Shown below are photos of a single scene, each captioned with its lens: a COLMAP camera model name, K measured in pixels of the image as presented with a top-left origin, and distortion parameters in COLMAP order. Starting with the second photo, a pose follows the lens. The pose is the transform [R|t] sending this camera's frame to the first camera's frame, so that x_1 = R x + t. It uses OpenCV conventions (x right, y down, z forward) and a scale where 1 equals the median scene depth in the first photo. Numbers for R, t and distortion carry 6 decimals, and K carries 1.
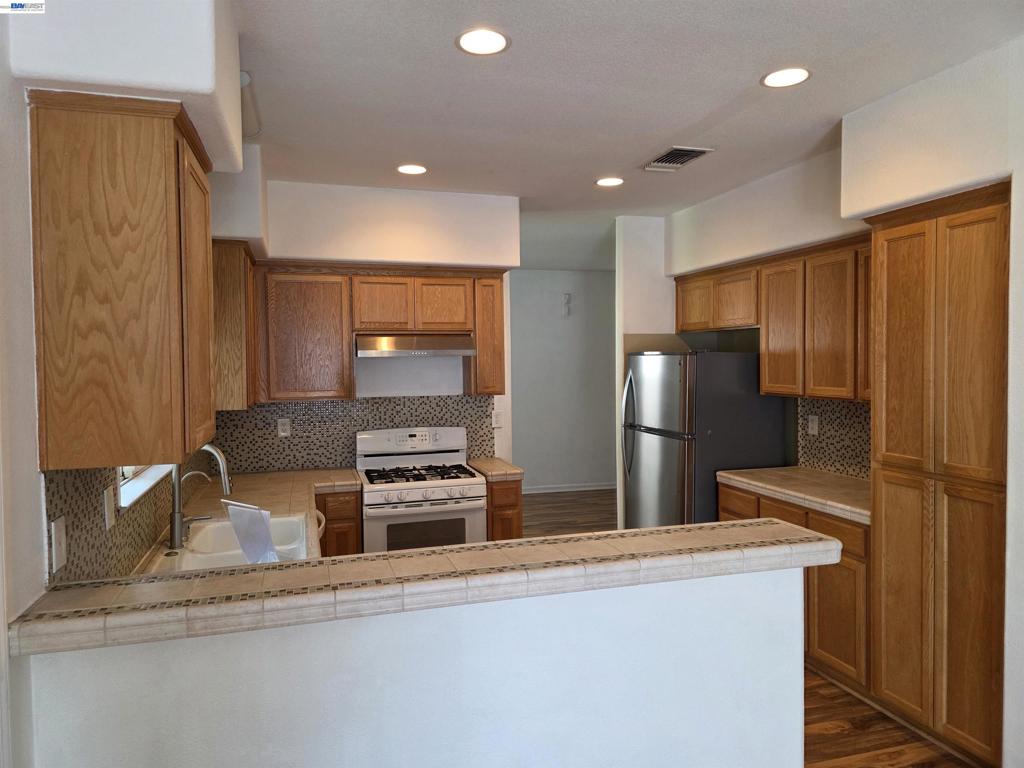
lens RADIAL K [[685.8, 0, 505.5], [0, 685.8, 379.7], [0, 0, 1]] dist [0.031862, -0.026106]
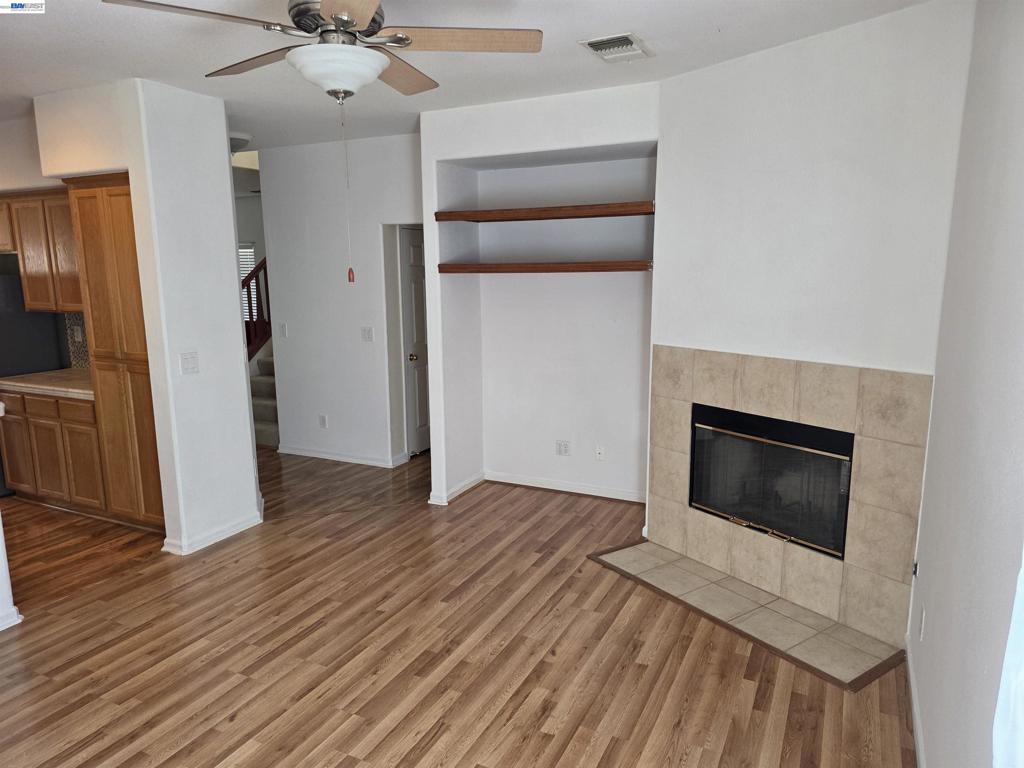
lens RADIAL K [[685.8, 0, 507.4], [0, 685.8, 395.9], [0, 0, 1]] dist [0.031862, -0.026106]
pose [[0.679256, -0.129317, 0.722419, 0.064221], [0.020263, 0.987283, 0.157676, -0.006531], [-0.733622, -0.092464, 0.673238, -0.509777]]
